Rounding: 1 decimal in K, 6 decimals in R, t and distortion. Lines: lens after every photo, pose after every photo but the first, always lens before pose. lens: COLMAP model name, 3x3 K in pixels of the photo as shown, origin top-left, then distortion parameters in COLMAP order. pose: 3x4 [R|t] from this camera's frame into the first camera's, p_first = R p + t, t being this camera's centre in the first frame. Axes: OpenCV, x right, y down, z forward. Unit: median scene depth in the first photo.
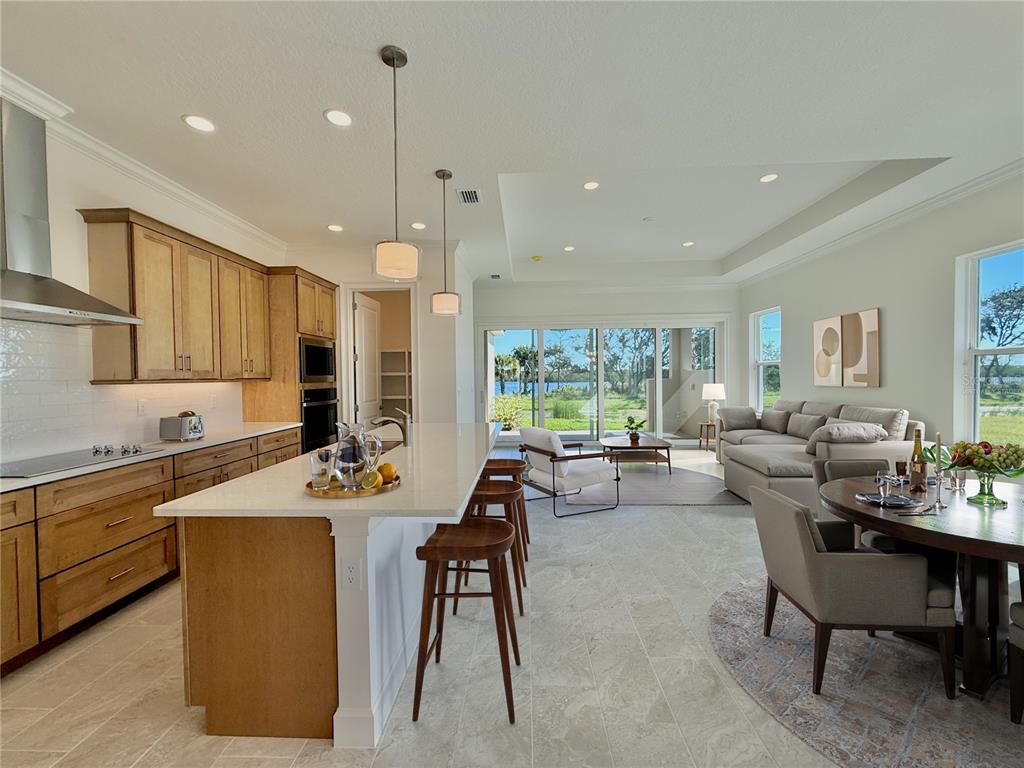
lens RADIAL K [[408.2, 0, 509.2], [0, 408.2, 385.8], [0, 0, 1]] dist [-0.000727, 0.000772]
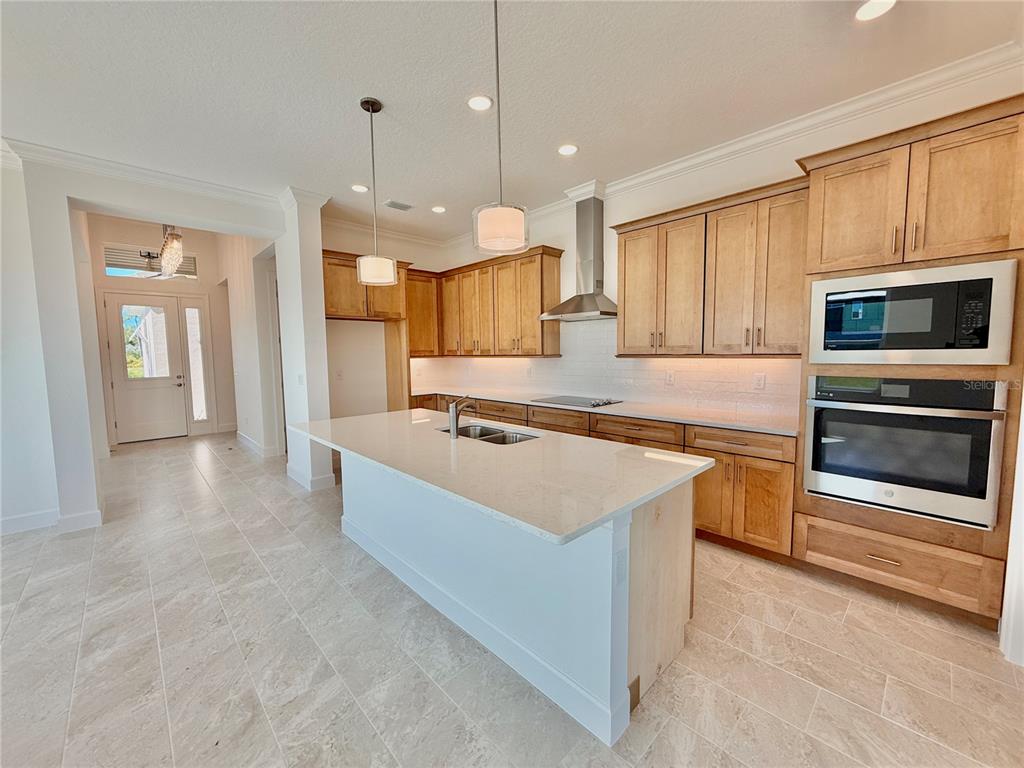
lens RADIAL K [[408.3, 0, 510.7], [0, 408.3, 380.7], [0, 0, 1]] dist [-0.001052, 0.001086]
pose [[-0.691208, 0.079601, -0.718258, 0.275601], [0.007435, 0.994646, 0.103078, -0.065741], [0.722618, 0.065908, -0.688099, 1.569125]]
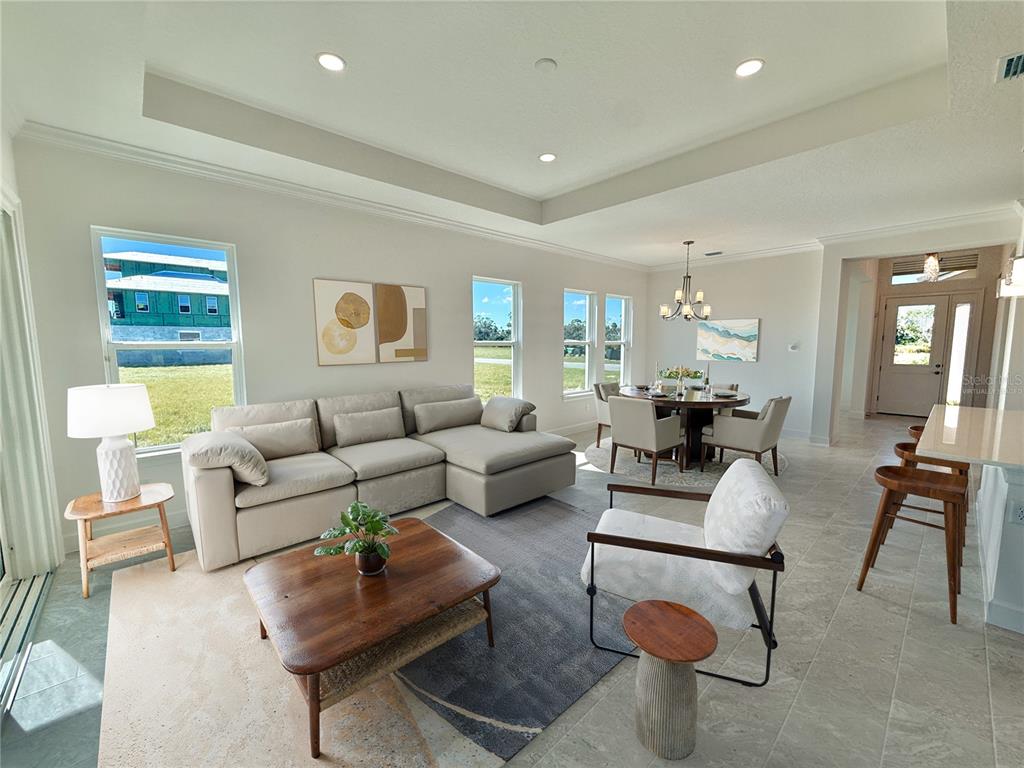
lens RADIAL K [[408.2, 0, 513.2], [0, 408.2, 382.5], [0, 0, 1]] dist [-0.000727, 0.000772]
pose [[-0.708324, -0.049034, 0.704183, -0.020671], [0.033013, 0.994192, 0.102434, -0.118509], [-0.705116, 0.095804, -0.702591, 2.447293]]
